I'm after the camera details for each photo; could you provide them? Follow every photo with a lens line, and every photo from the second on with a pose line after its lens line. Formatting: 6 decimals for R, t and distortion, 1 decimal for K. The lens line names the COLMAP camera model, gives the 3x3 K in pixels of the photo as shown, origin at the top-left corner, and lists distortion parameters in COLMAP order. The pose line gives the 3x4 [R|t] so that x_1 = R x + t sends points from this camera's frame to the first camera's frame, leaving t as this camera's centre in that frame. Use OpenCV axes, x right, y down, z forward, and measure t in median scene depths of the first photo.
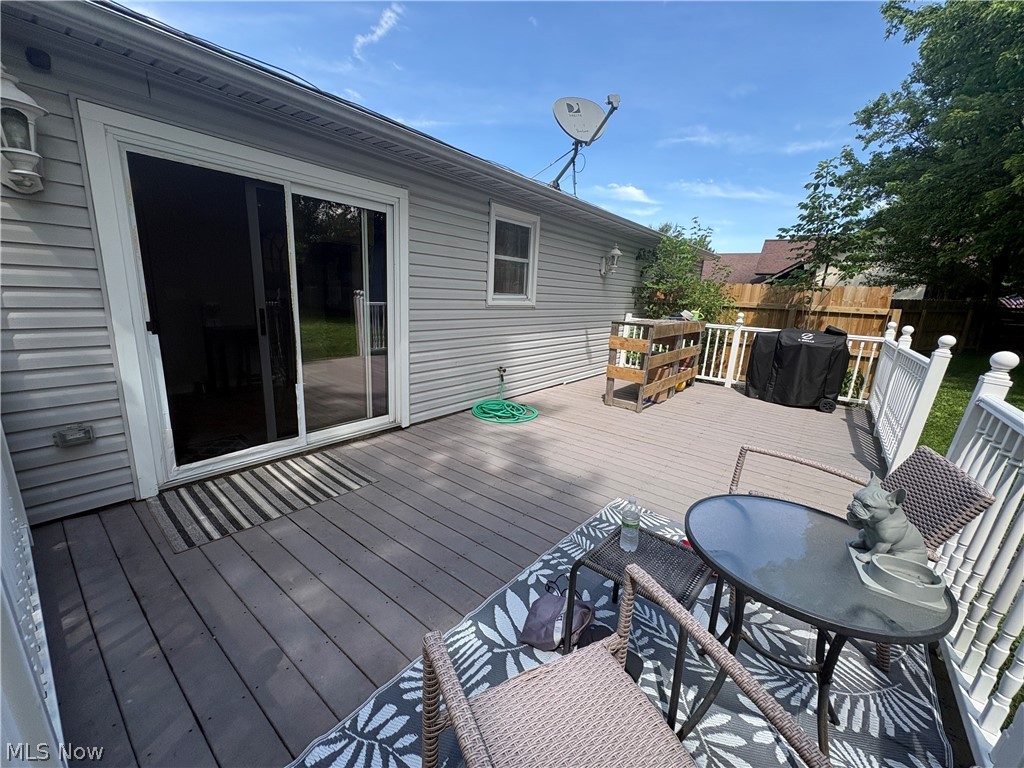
lens RADIAL K [[409.9, 0, 521.6], [0, 409.9, 388.7], [0, 0, 1]] dist [-0.000505, 0.000073]
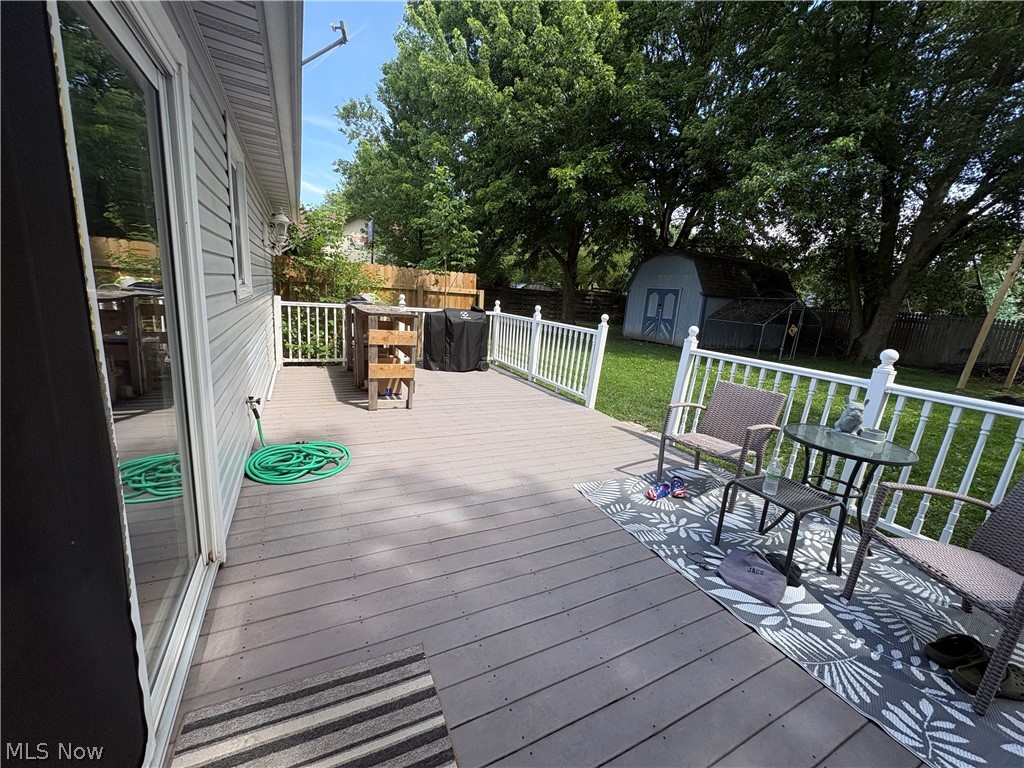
lens RADIAL K [[409.9, 0, 516.1], [0, 409.9, 383.8], [0, 0, 1]] dist [-0.000505, 0.000073]
pose [[0.432041, -0.211857, 0.876617, -0.340775], [0.158610, 0.974715, 0.157394, -0.087636], [-0.887797, 0.071039, 0.454720, 0.299534]]
